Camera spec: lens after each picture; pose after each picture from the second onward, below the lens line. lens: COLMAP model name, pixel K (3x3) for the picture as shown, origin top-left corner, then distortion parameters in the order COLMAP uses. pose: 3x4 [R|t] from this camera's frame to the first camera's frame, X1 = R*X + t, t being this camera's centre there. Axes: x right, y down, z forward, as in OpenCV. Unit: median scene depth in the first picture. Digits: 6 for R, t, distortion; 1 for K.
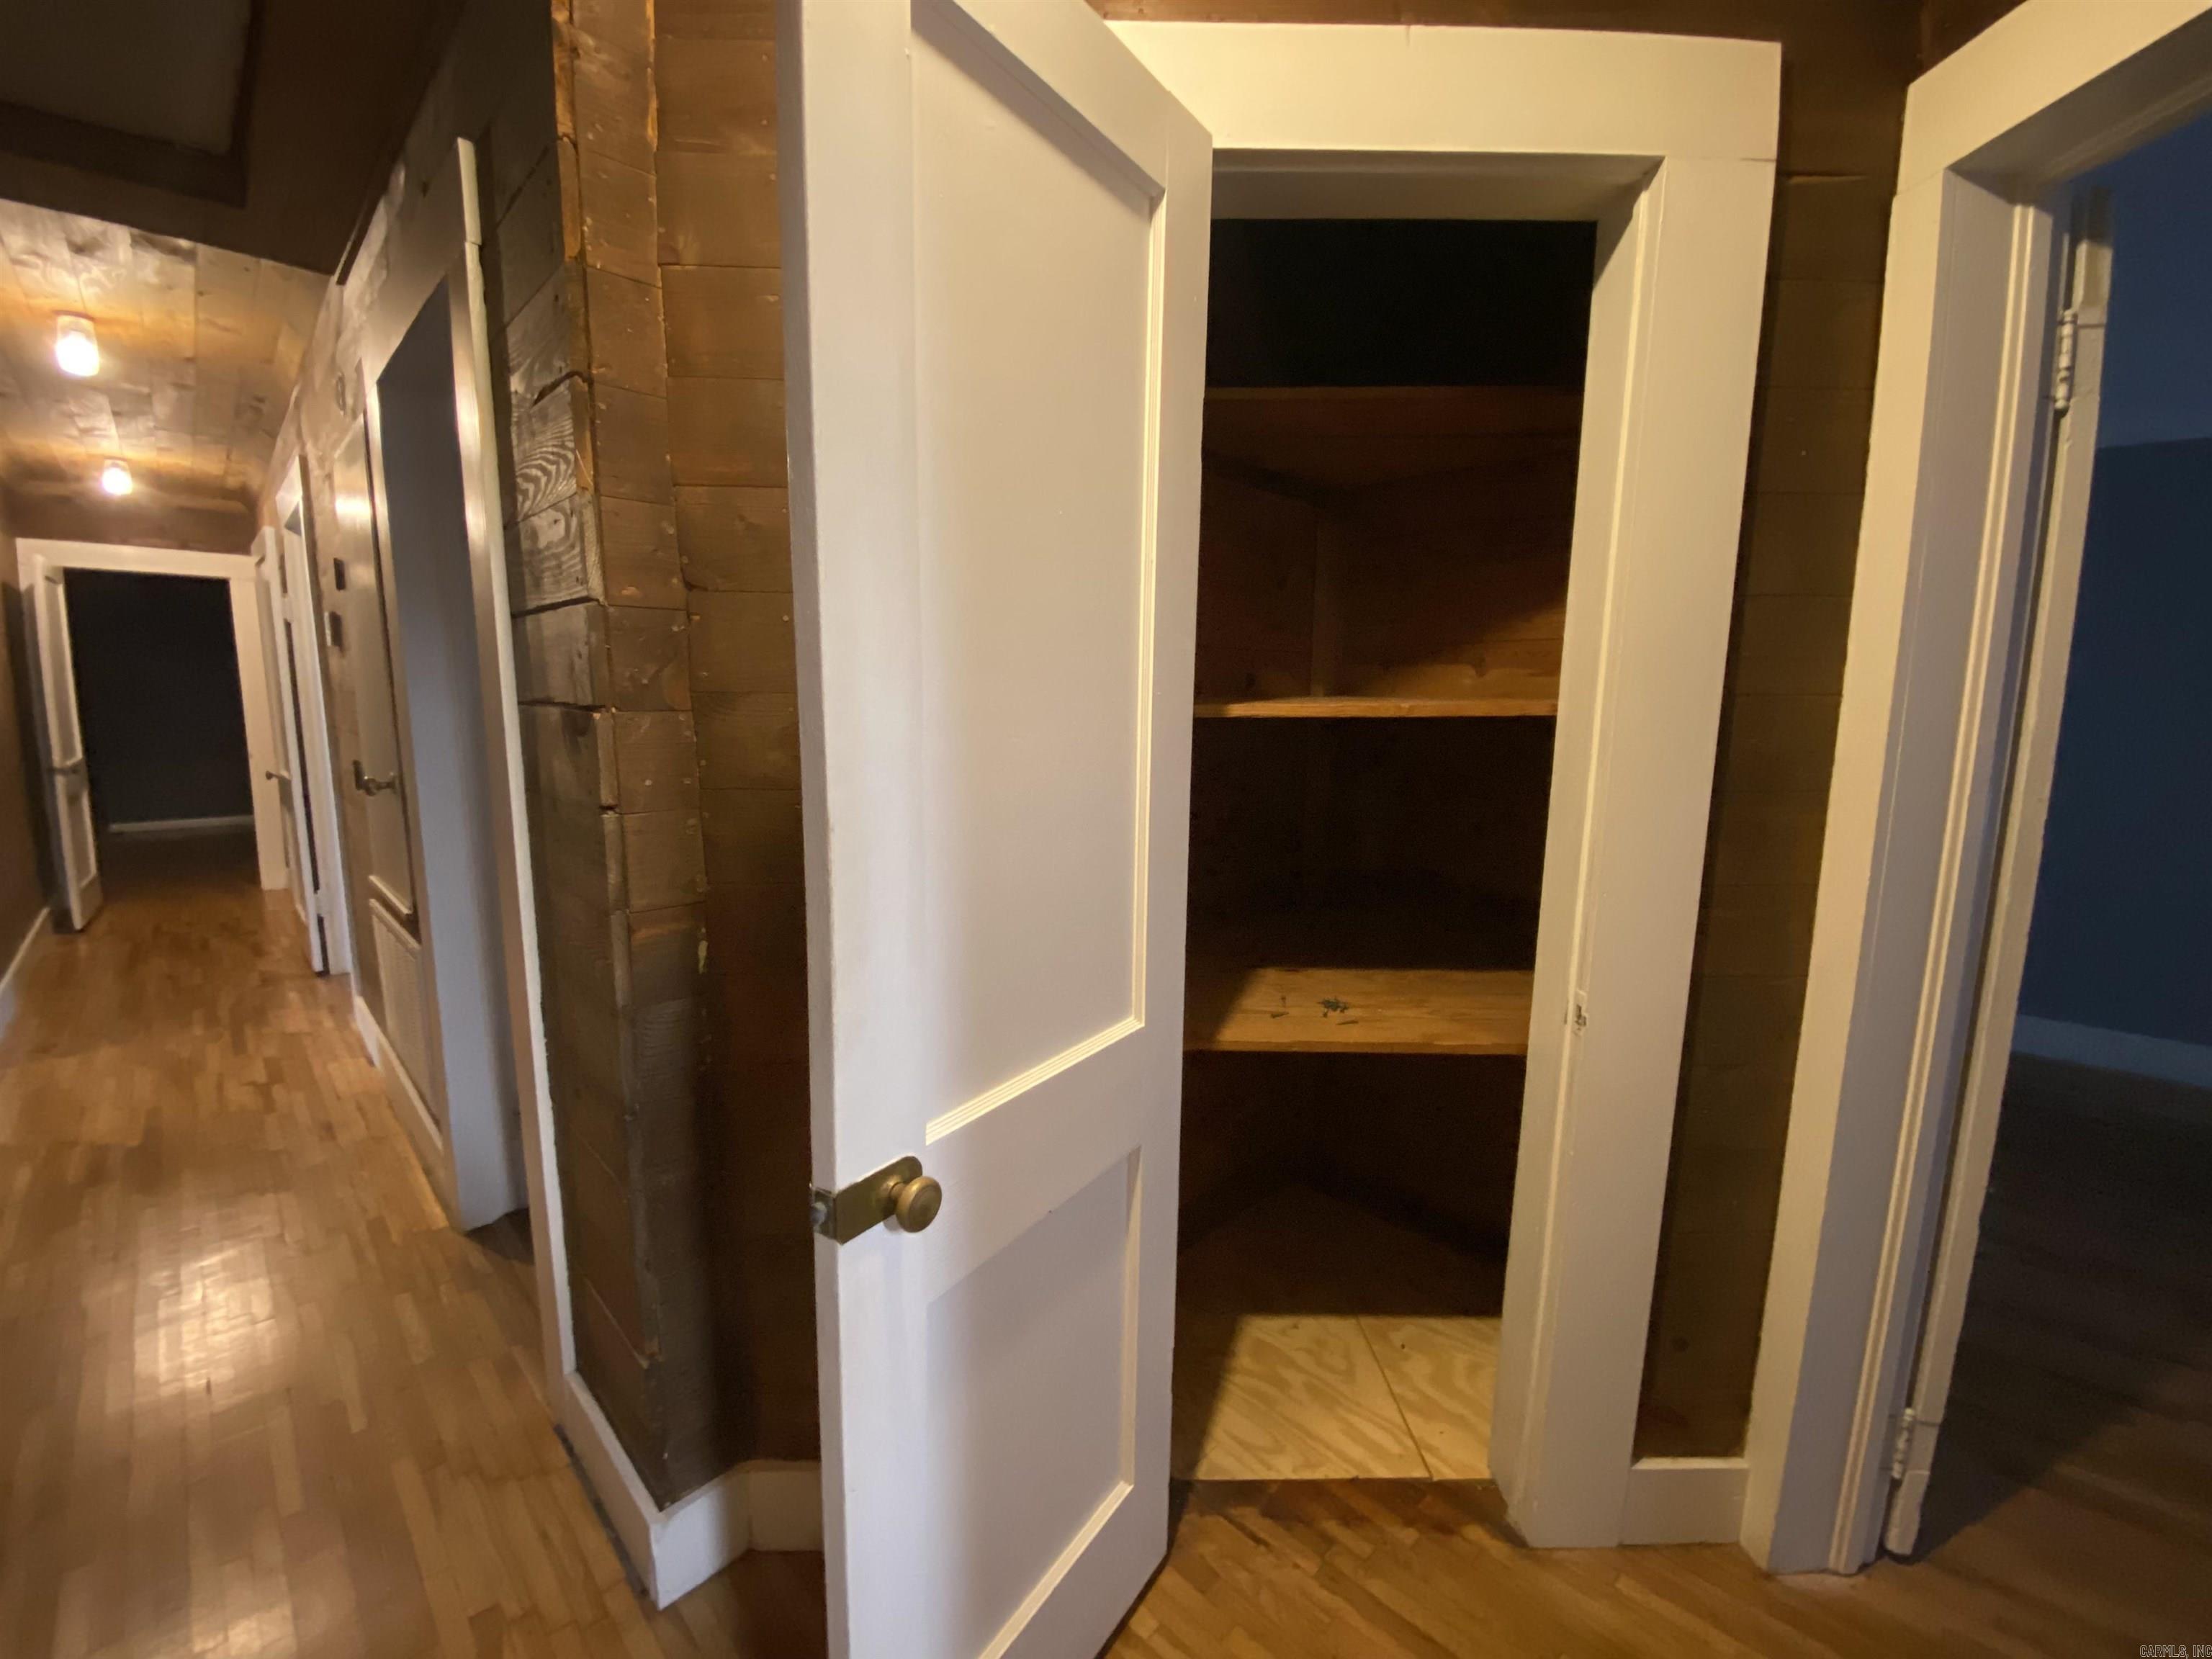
lens RADIAL K [[905.7, 0, 1106.0], [0, 905.7, 829.5], [0, 0, 1]] dist [0.028820, -0.022064]
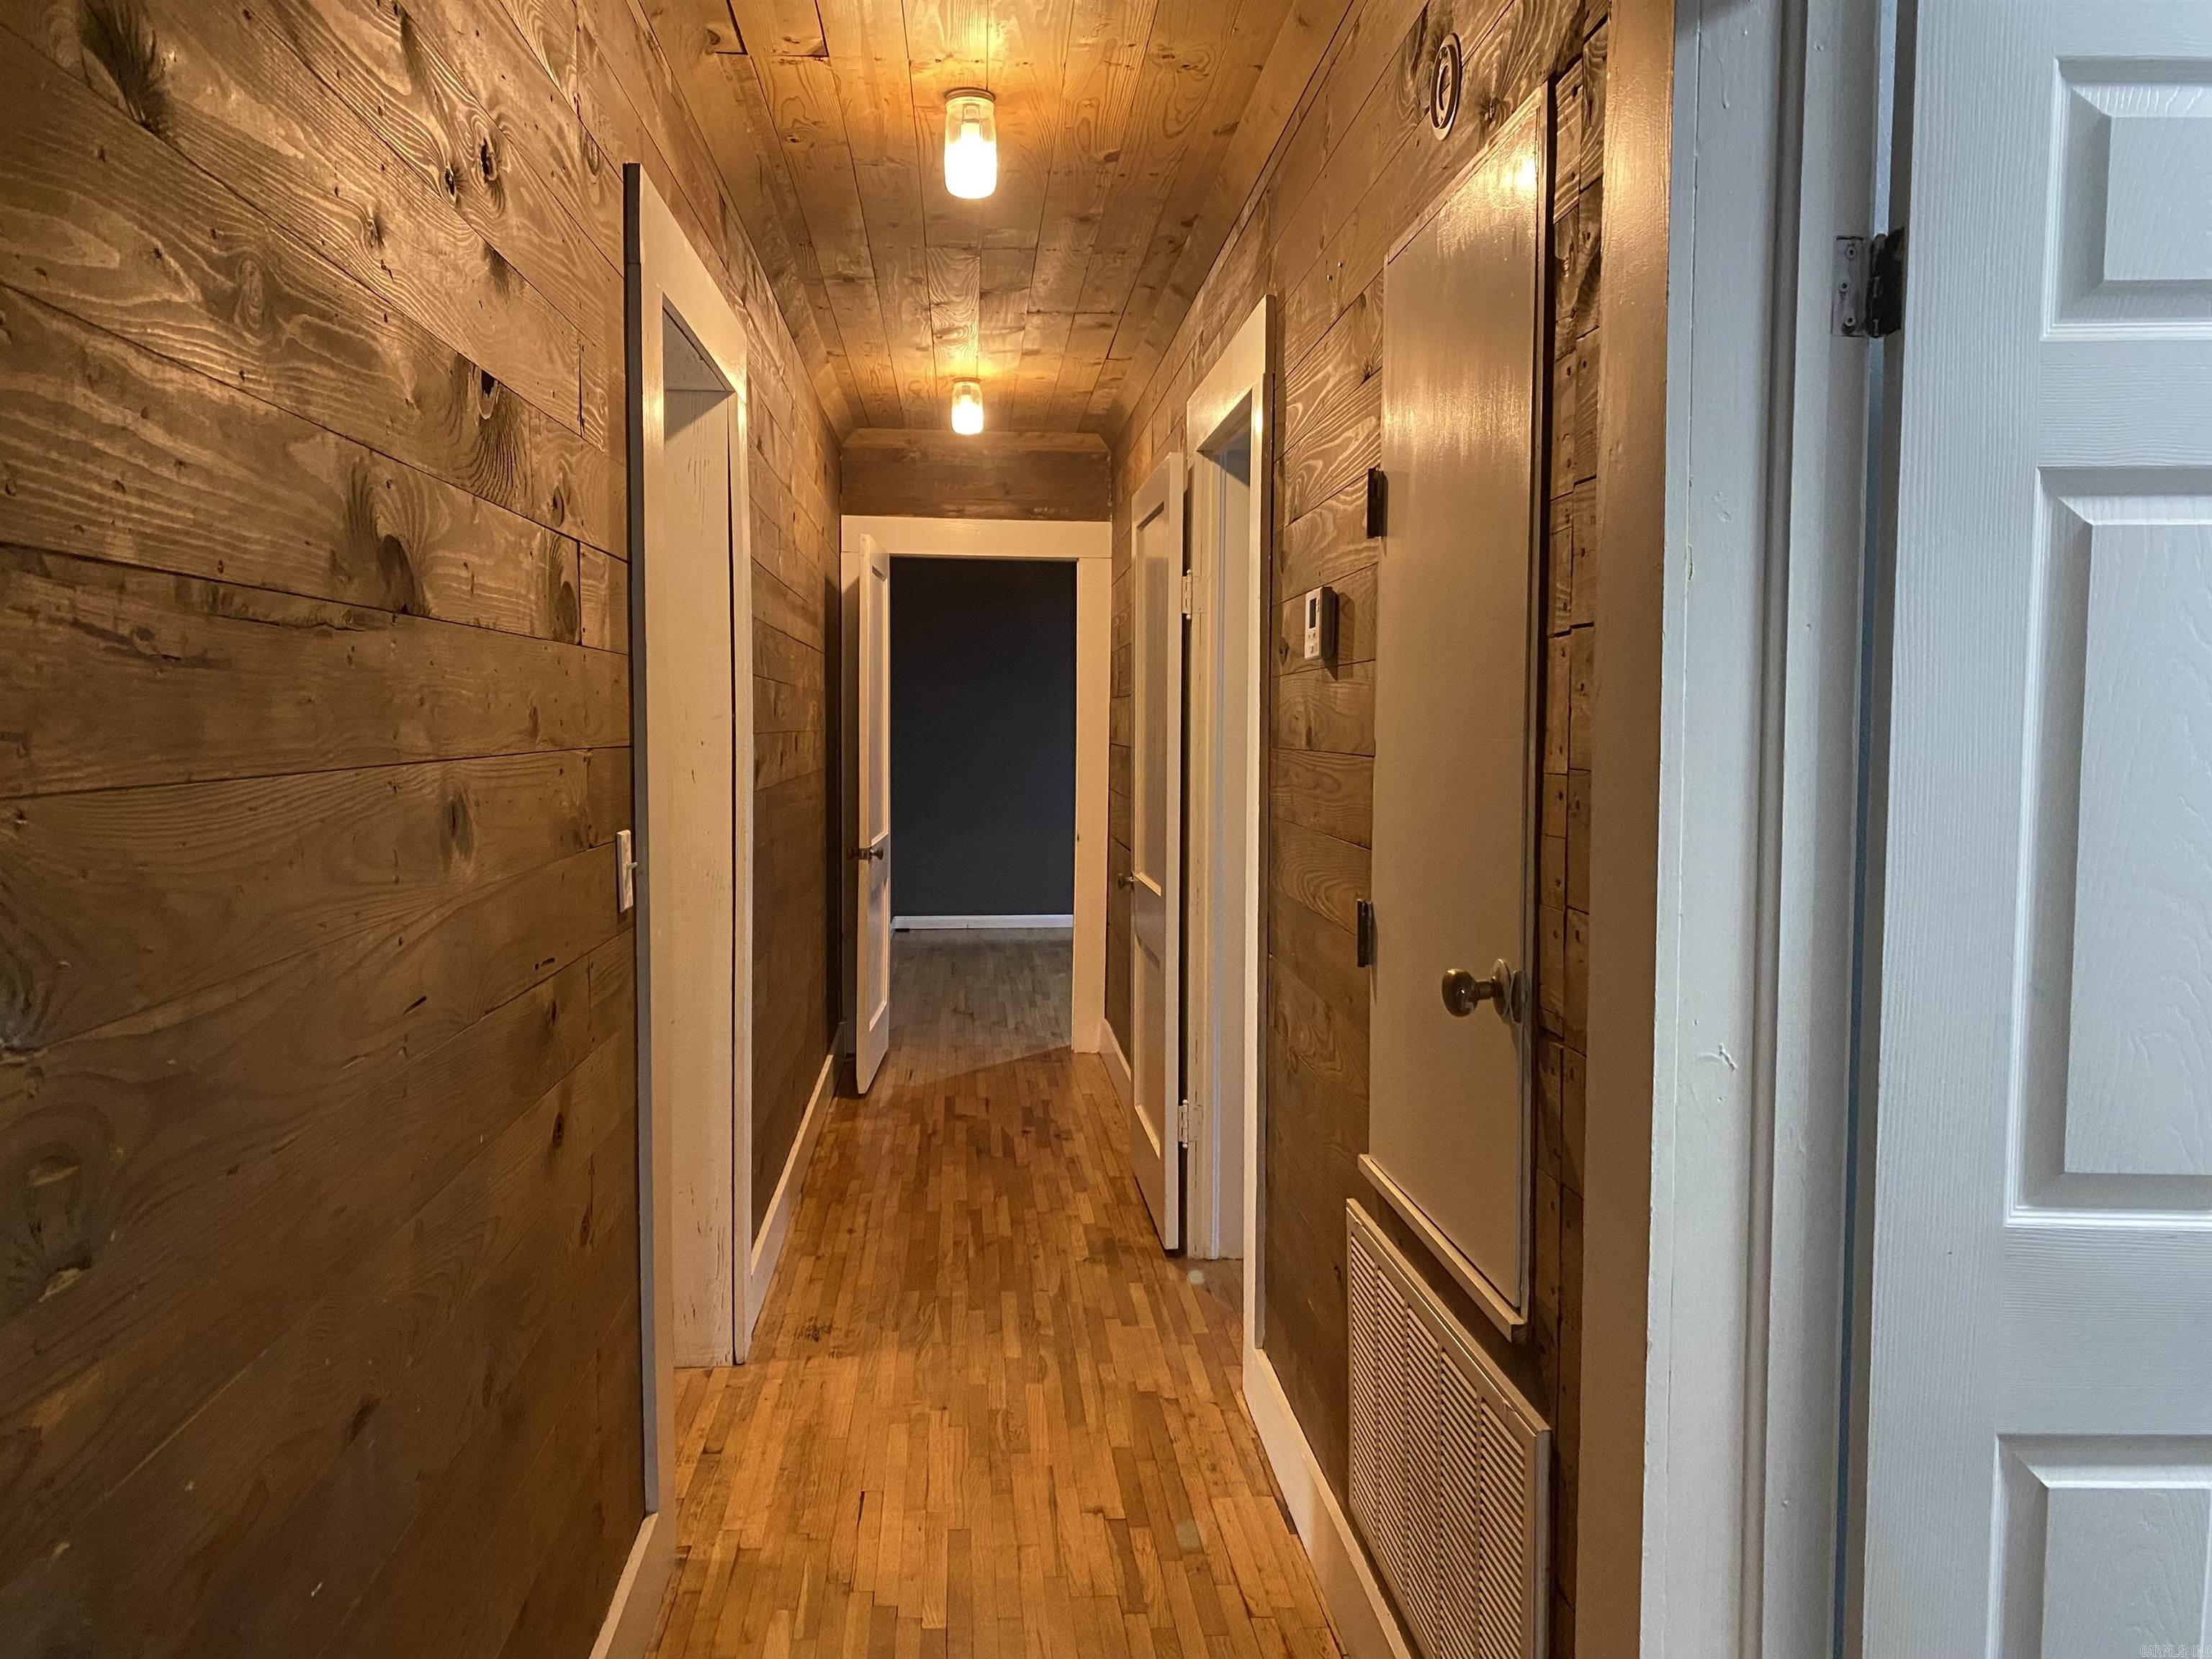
lens RADIAL K [[1738.0, 0, 1106.0], [0, 1738.0, 829.5], [0, 0, 1]] dist [0.068565, -0.007445]
pose [[0.761573, 0.030382, -0.647367, -0.260635], [-0.085525, 0.994876, -0.053922, -0.039488], [0.642411, 0.096431, 0.760269, 0.185549]]
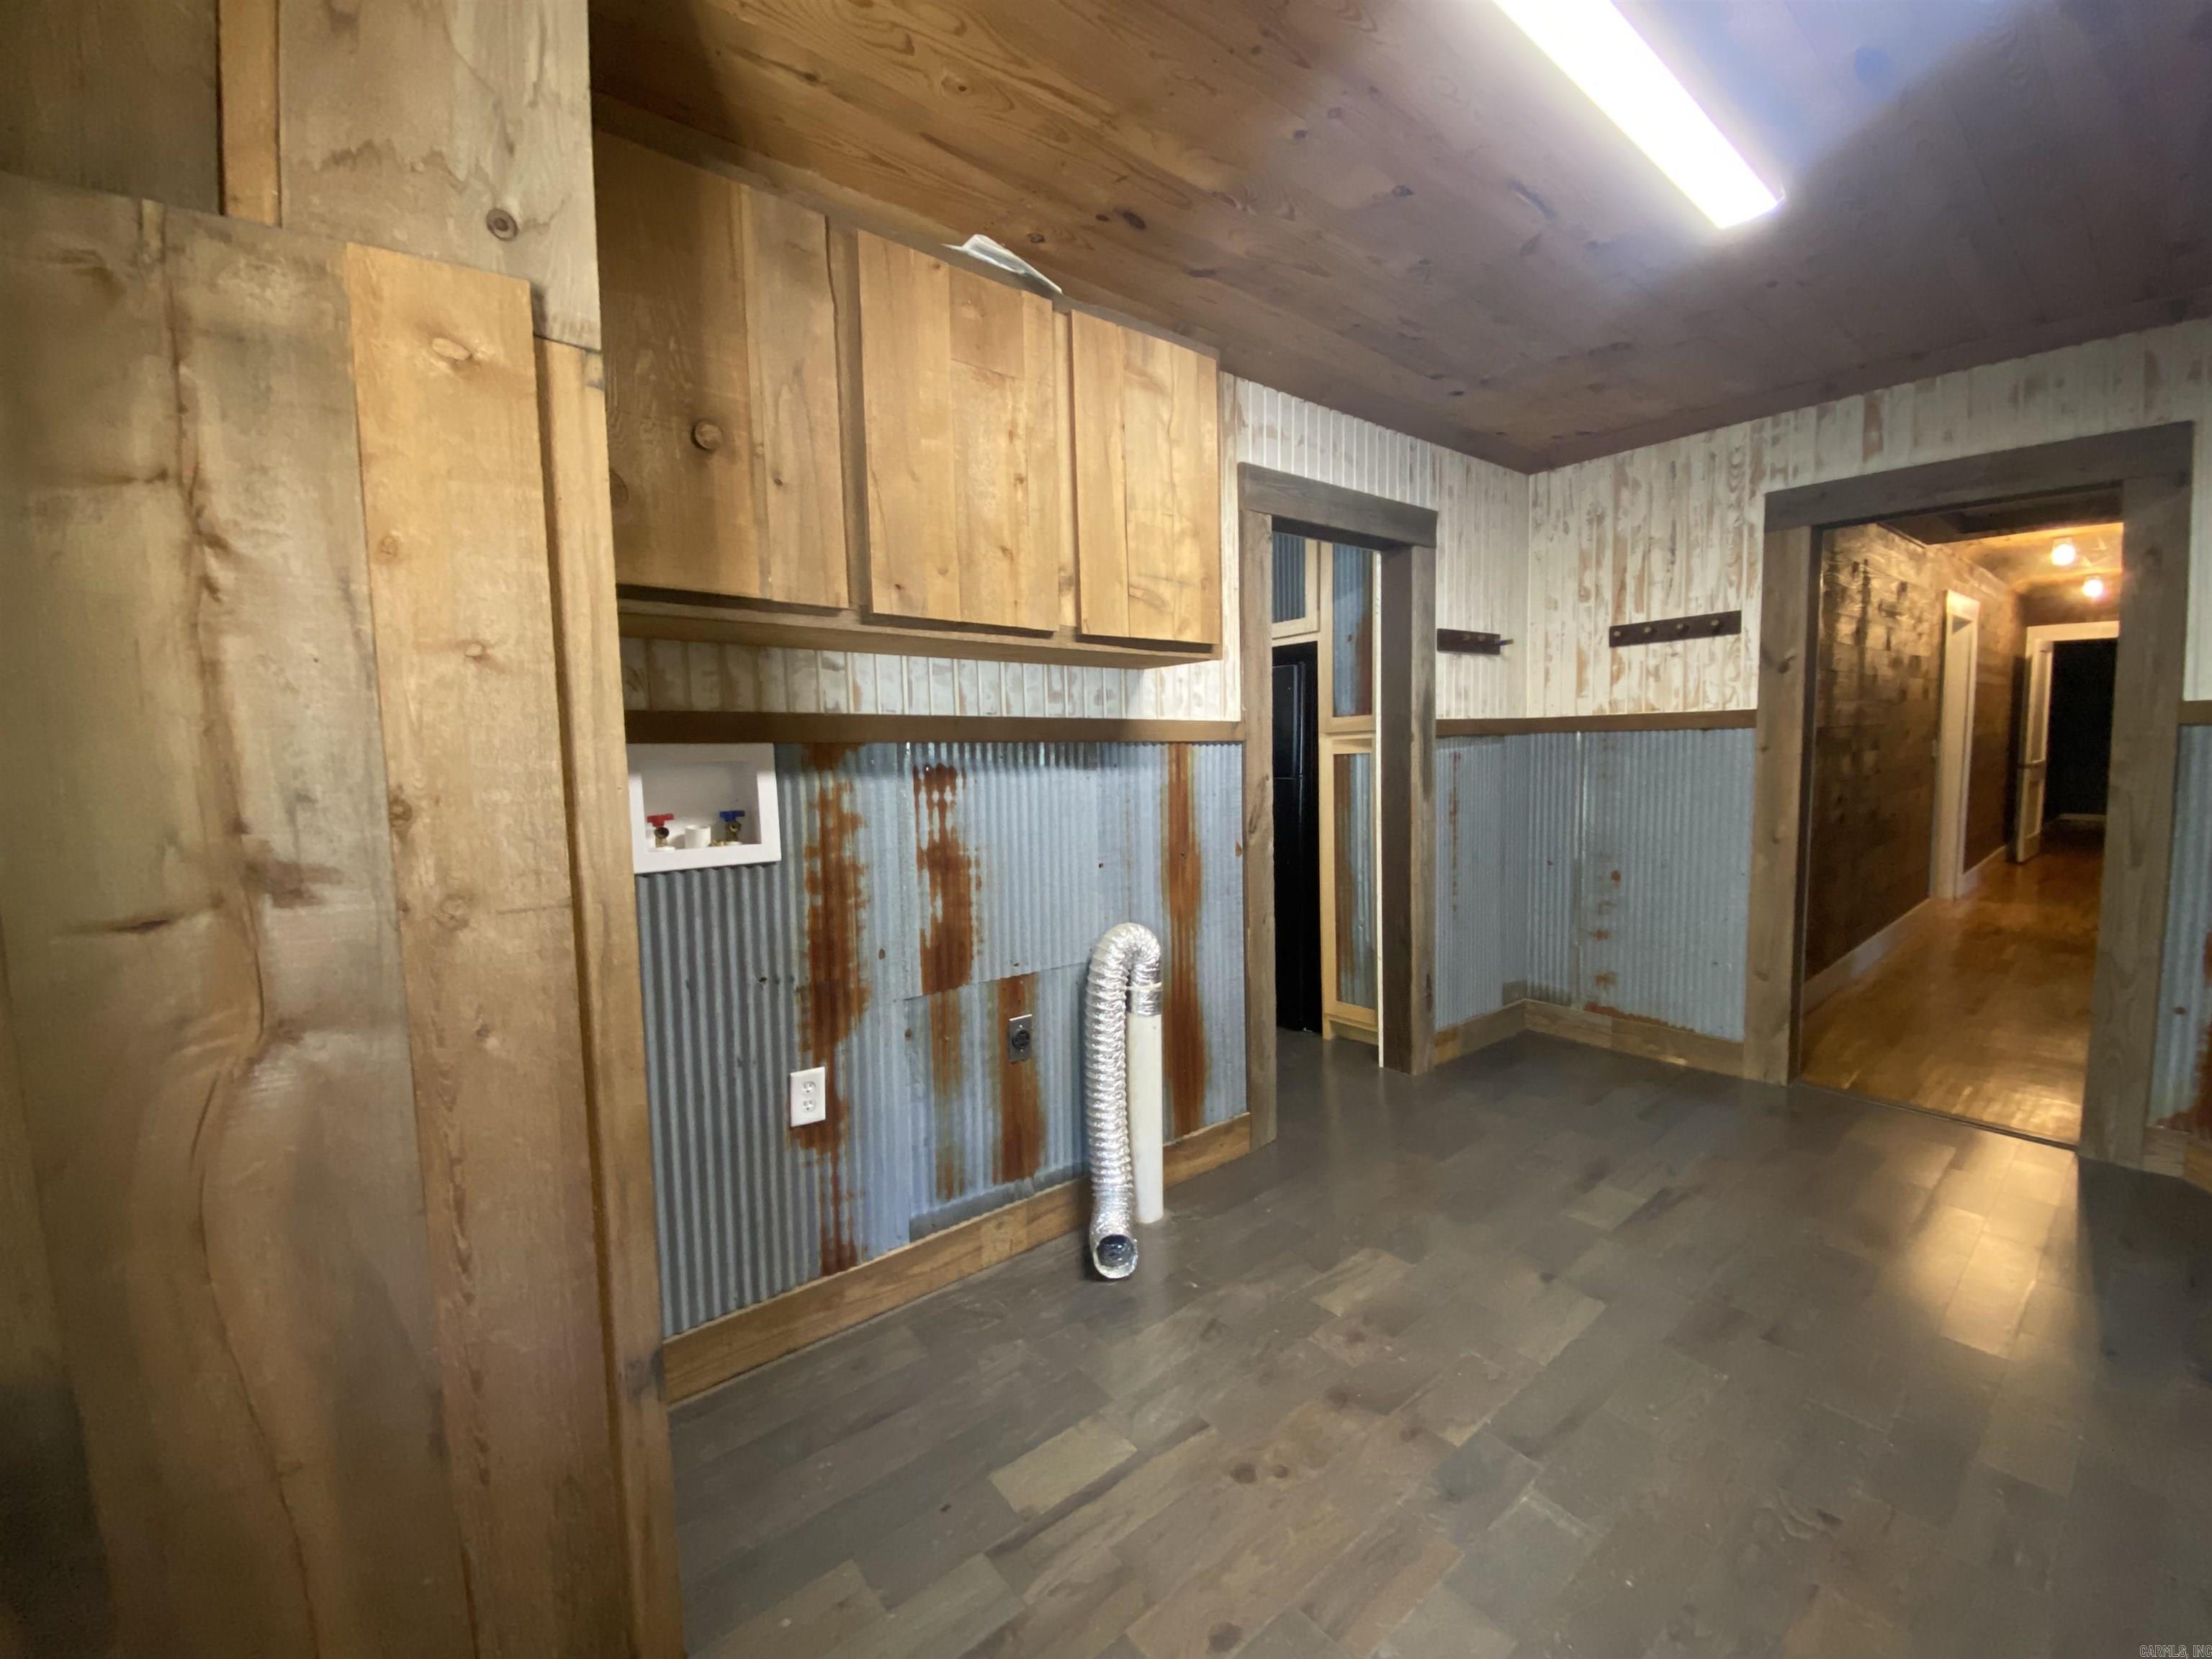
lens RADIAL K [[901.7, 0, 1101.6], [0, 901.7, 827.3], [0, 0, 1]] dist [0.012244, -0.011561]
pose [[-0.095447, 0.082307, -0.992026, 0.952104], [-0.109805, 0.989624, 0.092673, 0.114285], [0.989360, 0.117774, -0.085419, -0.766506]]
